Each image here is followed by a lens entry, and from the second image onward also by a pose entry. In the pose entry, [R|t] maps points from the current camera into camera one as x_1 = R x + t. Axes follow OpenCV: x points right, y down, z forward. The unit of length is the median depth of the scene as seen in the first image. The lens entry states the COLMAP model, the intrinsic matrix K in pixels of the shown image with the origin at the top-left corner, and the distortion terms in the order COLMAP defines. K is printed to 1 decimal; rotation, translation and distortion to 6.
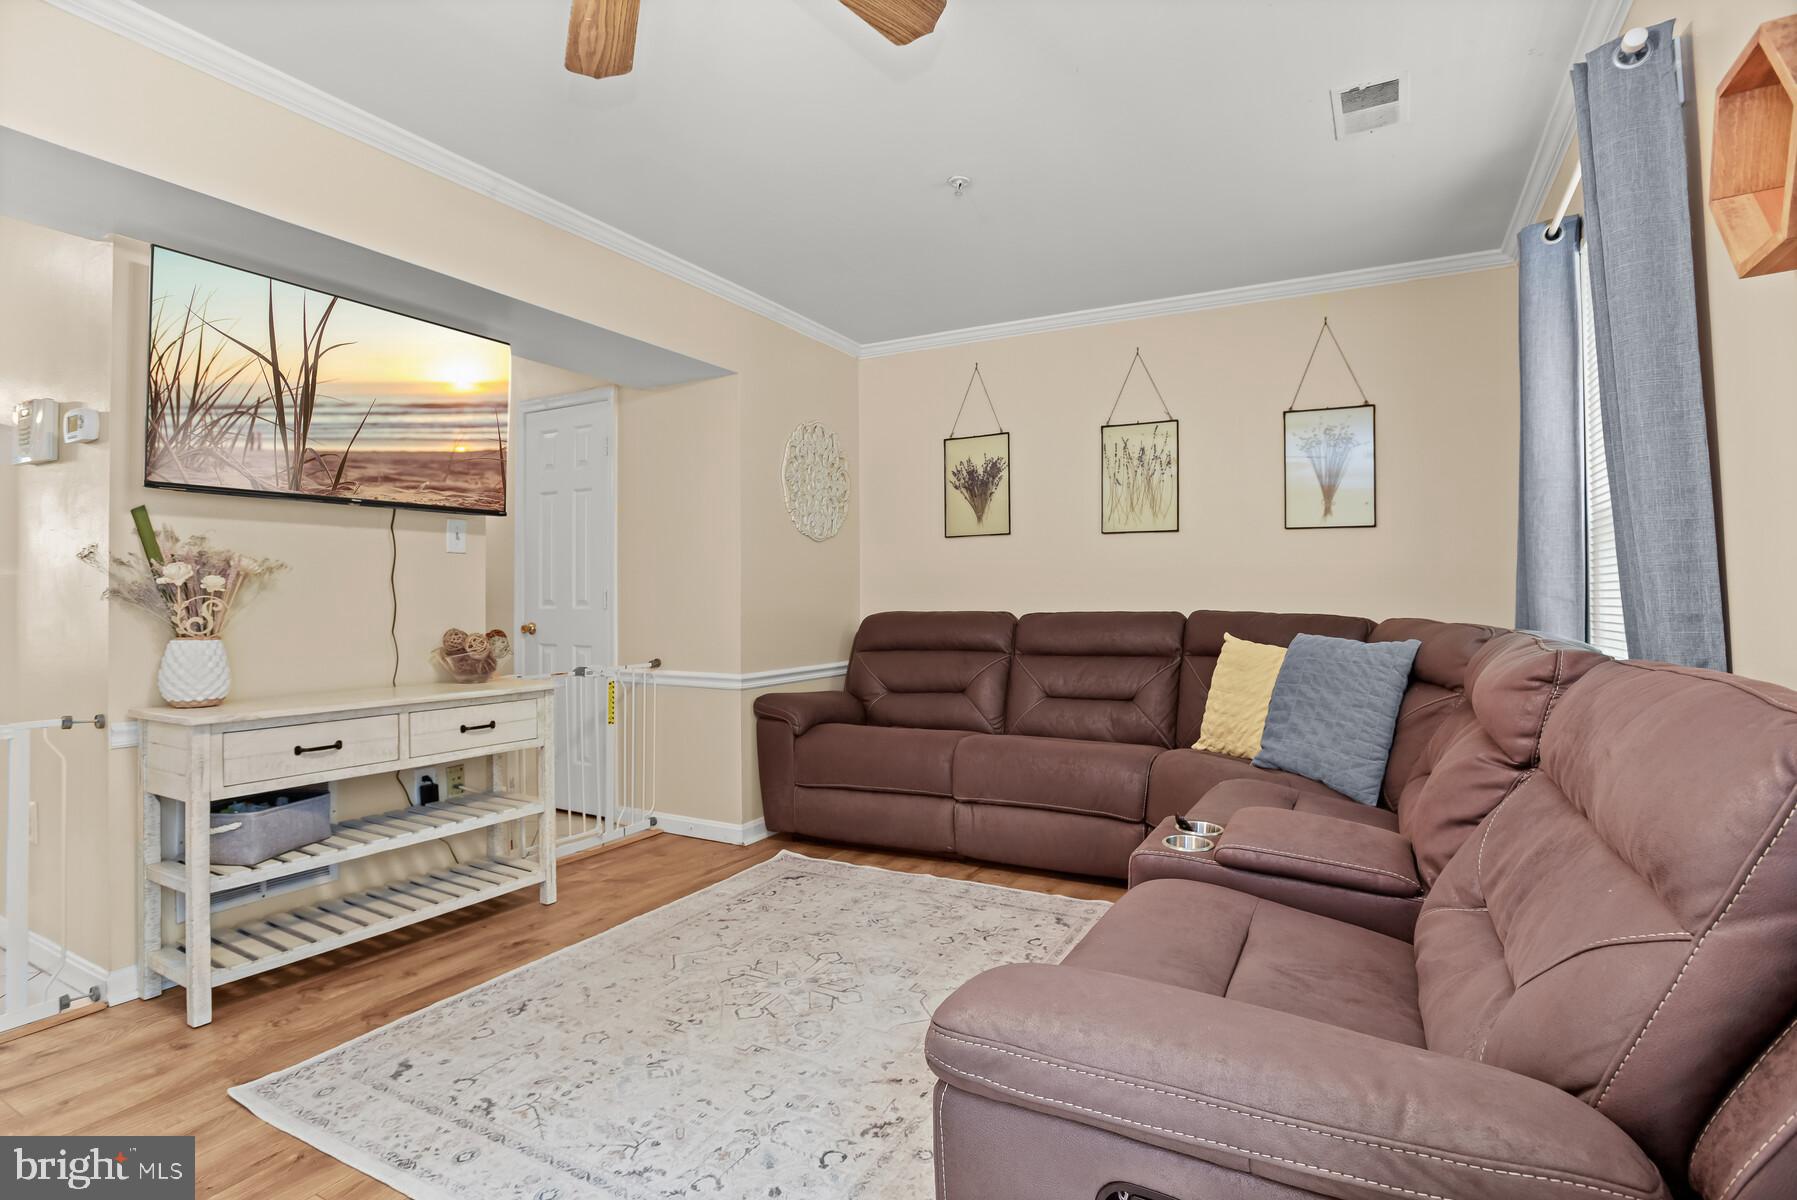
lens RADIAL K [[887.5, 0, 907.6], [0, 887.5, 573.0], [0, 0, 1]] dist [-0.044904, 0.001288]
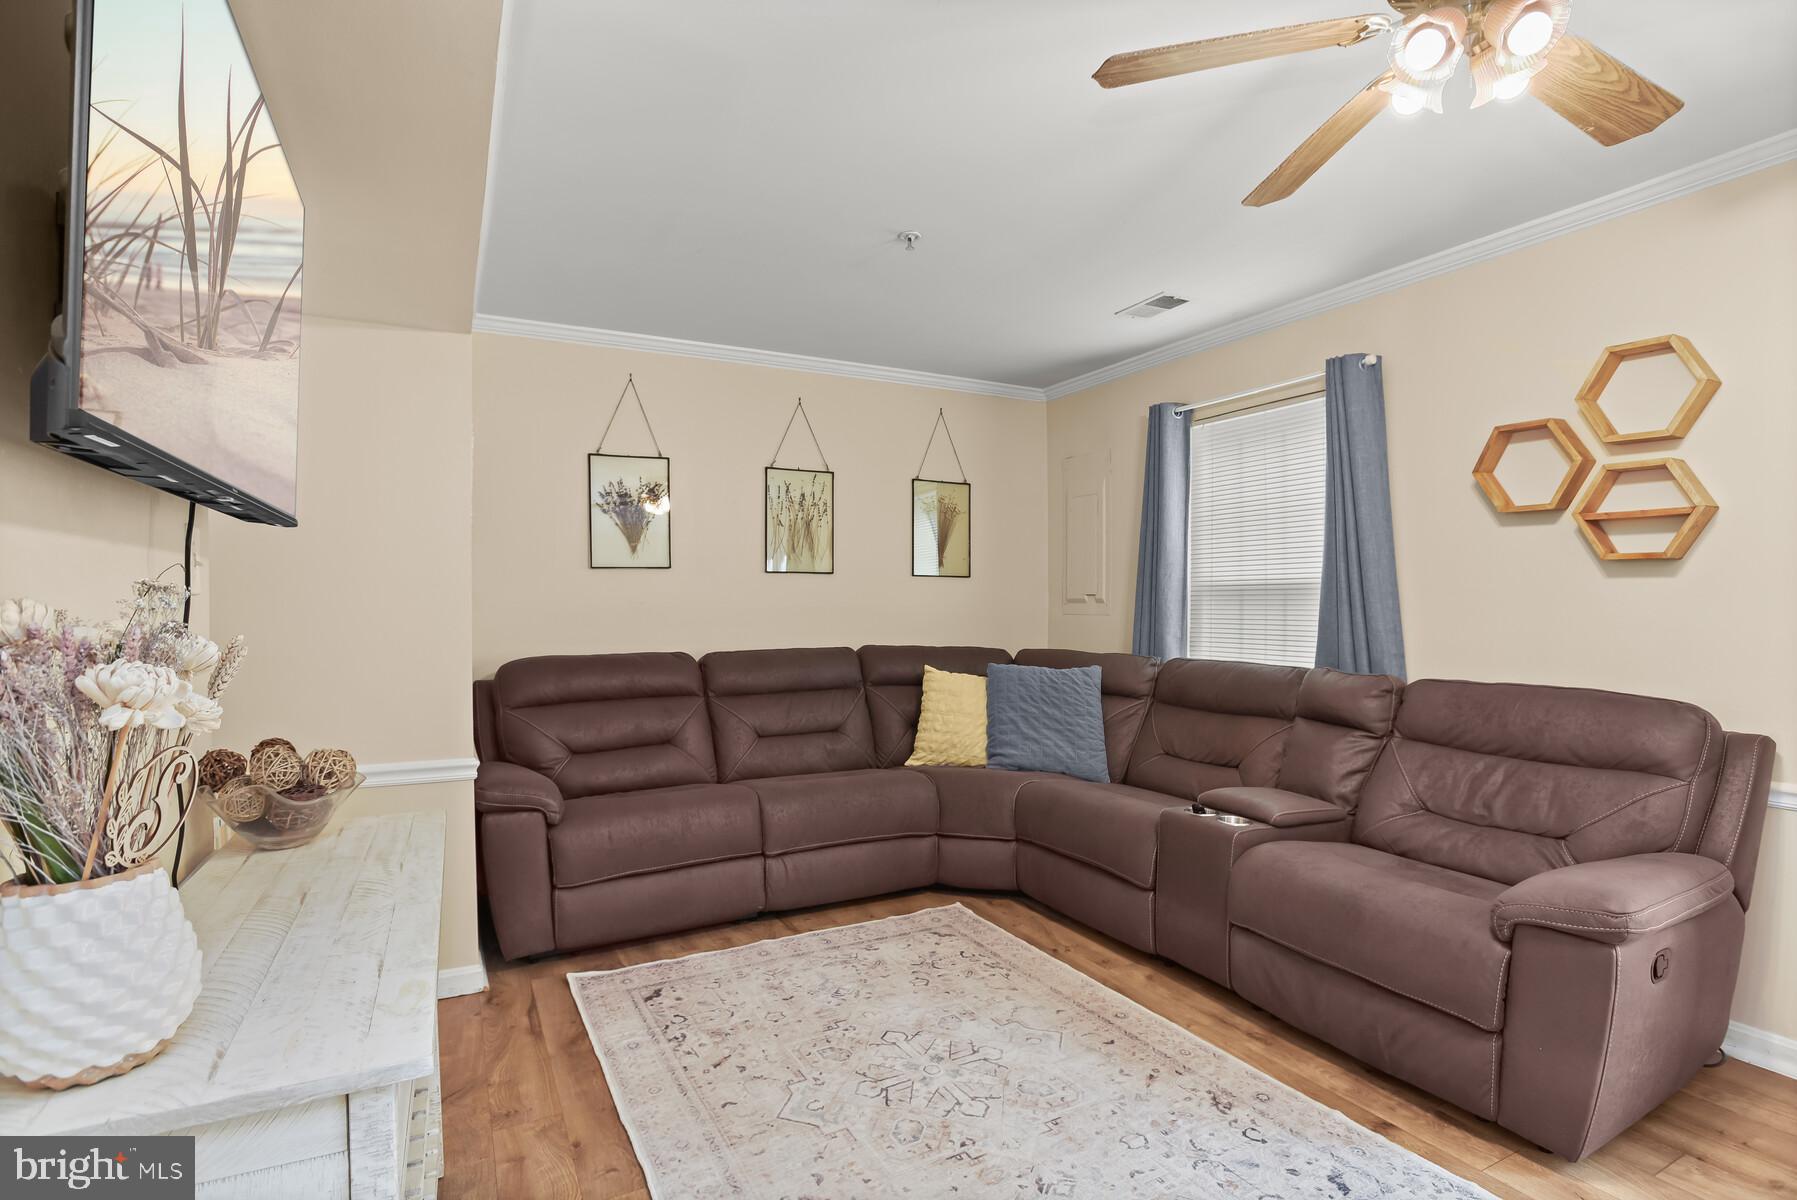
lens RADIAL K [[863.8, 0, 898.5], [0, 863.8, 618.6], [0, 0, 1]] dist [-0.064756, 0.020698]
pose [[0.558973, -0.011716, 0.829103, -0.685987], [-0.024232, 0.999242, 0.030458, -0.033064], [-0.828832, -0.037116, 0.558265, 0.411482]]
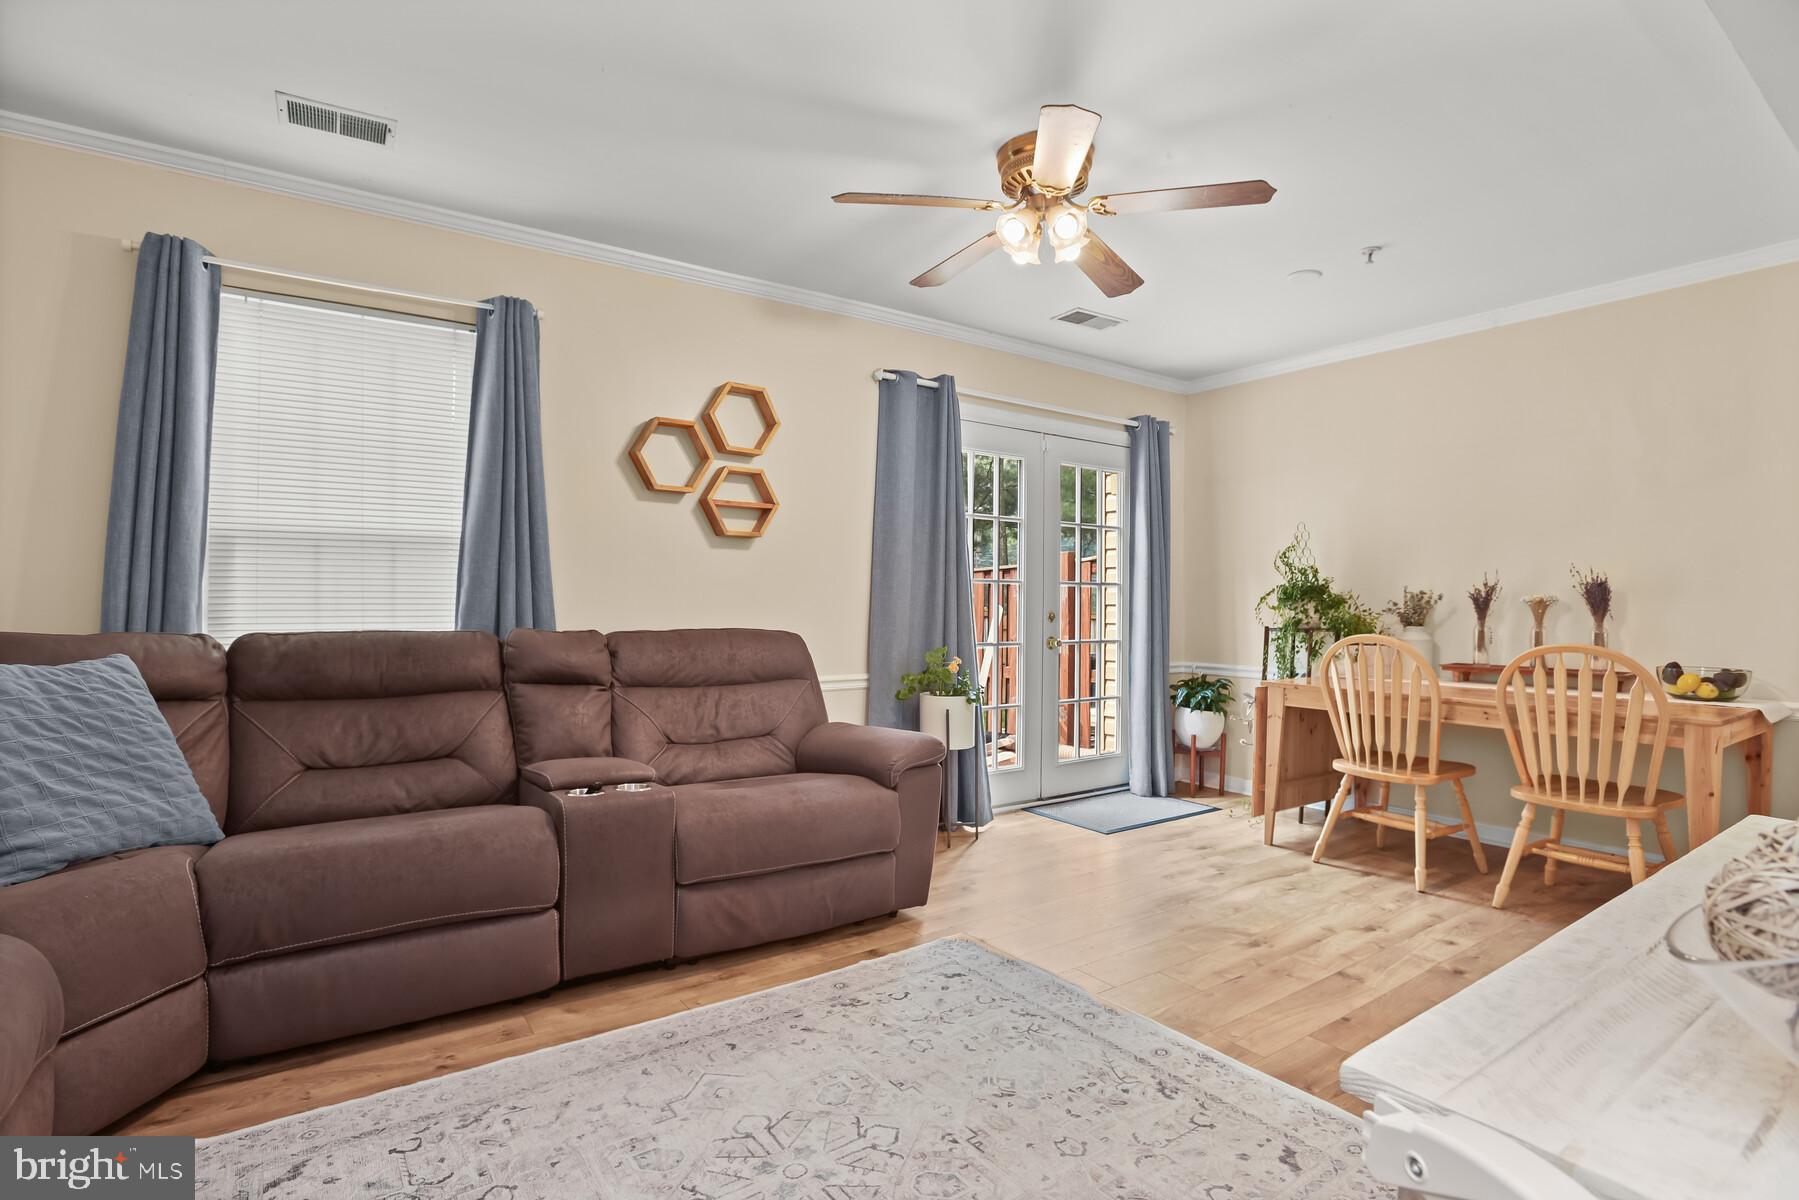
lens RADIAL K [[864.7, 0, 899.5], [0, 864.7, 618.6], [0, 0, 1]] dist [-0.064756, 0.020698]
pose [[-0.890865, -0.010394, 0.454149, -0.377676], [-0.015729, 0.999845, -0.007971, 0.032115], [-0.453995, -0.014245, -0.890890, 1.183790]]
